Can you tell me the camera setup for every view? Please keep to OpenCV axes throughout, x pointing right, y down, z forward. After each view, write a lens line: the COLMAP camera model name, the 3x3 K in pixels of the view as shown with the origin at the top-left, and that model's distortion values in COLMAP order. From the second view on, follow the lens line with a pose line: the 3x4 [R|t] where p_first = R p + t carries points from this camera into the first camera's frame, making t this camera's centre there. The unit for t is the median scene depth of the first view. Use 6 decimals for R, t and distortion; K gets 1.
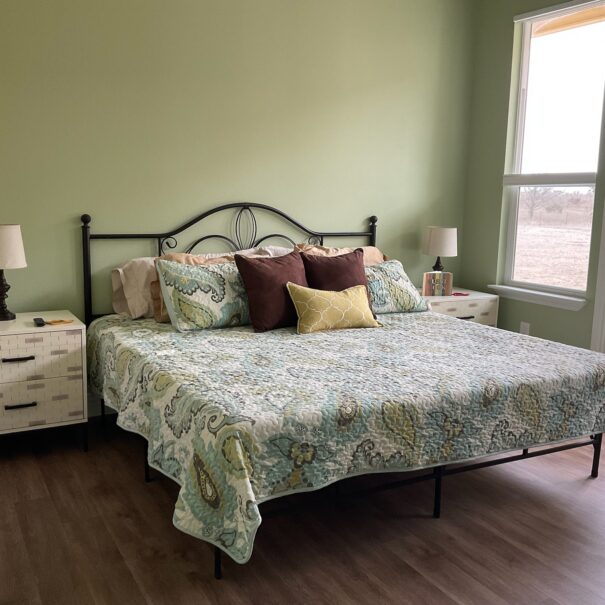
lens RADIAL K [[690.0, 0, 292.1], [0, 690.0, 301.8], [0, 0, 1]] dist [0.049161, 0.000000]
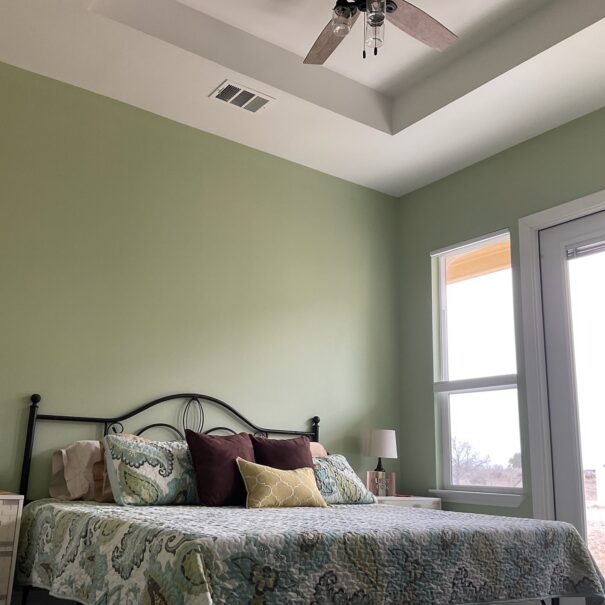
lens RADIAL K [[690.0, 0, 302.2], [0, 690.0, 304.9], [0, 0, 1]] dist [0.049161, 0.000000]
pose [[0.993016, 0.031741, 0.113634, -0.034316], [0.013699, 0.925601, -0.378253, 0.148537], [-0.117186, 0.377168, 0.918701, -0.016199]]
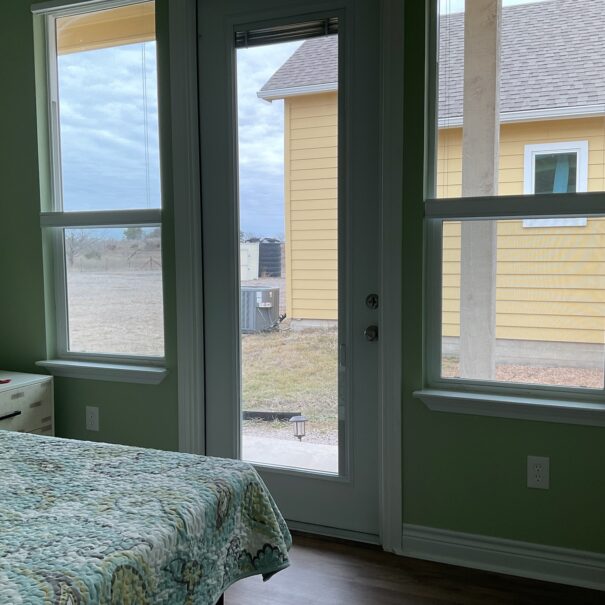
lens RADIAL K [[690.0, 0, 288.2], [0, 690.0, 293.3], [0, 0, 1]] dist [0.049161, 0.000000]
pose [[0.804907, -0.075102, 0.588629, 0.098780], [0.121920, 0.991726, -0.040184, -0.047401], [-0.580741, 0.104110, 0.807404, 0.342484]]
